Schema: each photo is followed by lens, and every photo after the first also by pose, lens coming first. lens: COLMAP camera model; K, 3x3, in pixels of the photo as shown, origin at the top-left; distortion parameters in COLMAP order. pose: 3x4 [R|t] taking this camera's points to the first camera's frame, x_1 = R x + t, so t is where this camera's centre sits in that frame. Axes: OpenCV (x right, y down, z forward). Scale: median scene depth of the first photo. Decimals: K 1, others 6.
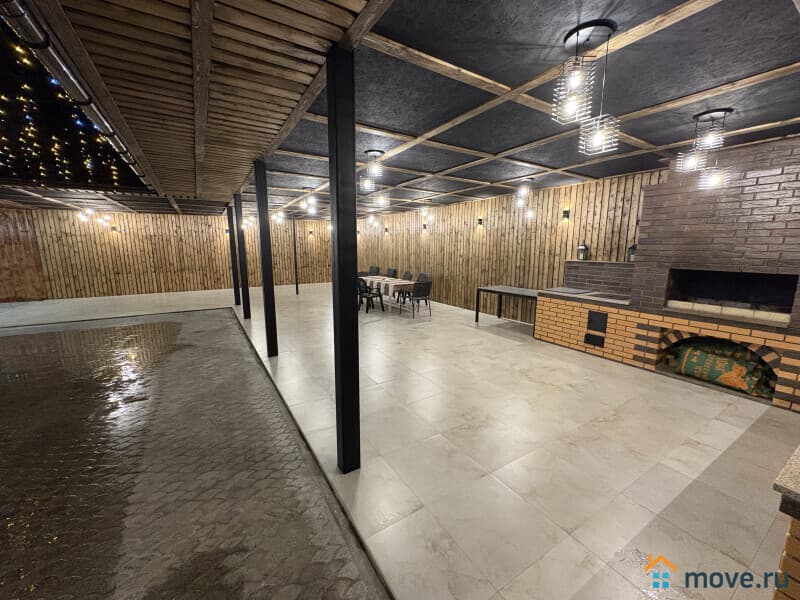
lens RADIAL K [[318.1, 0, 398.1], [0, 318.1, 298.9], [0, 0, 1]] dist [-0.000070, -0.000014]
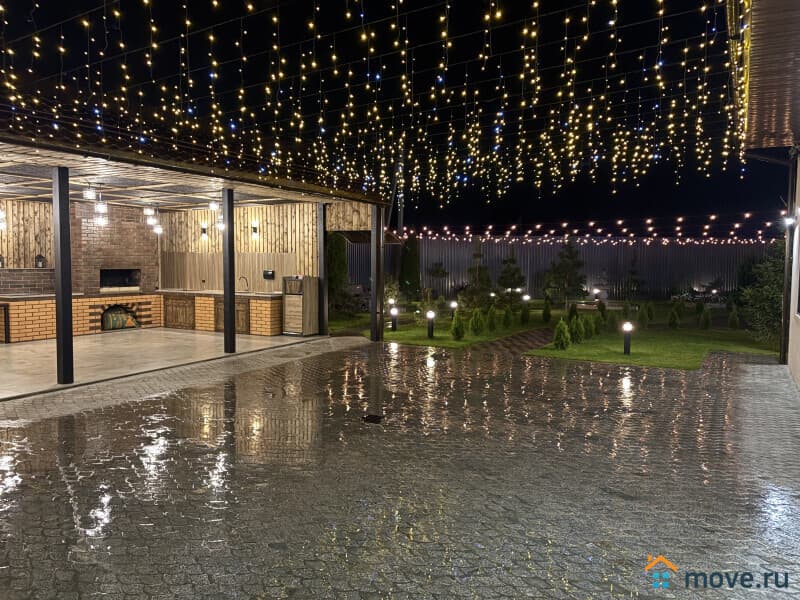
lens RADIAL K [[603.5, 0, 402.0], [0, 603.5, 296.2], [0, 0, 1]] dist [0.028059, -0.008905]
pose [[-0.485672, -0.056263, 0.872329, -2.533630], [0.141642, 0.979674, 0.142046, -0.169909], [-0.862589, 0.192546, -0.467831, 1.056293]]
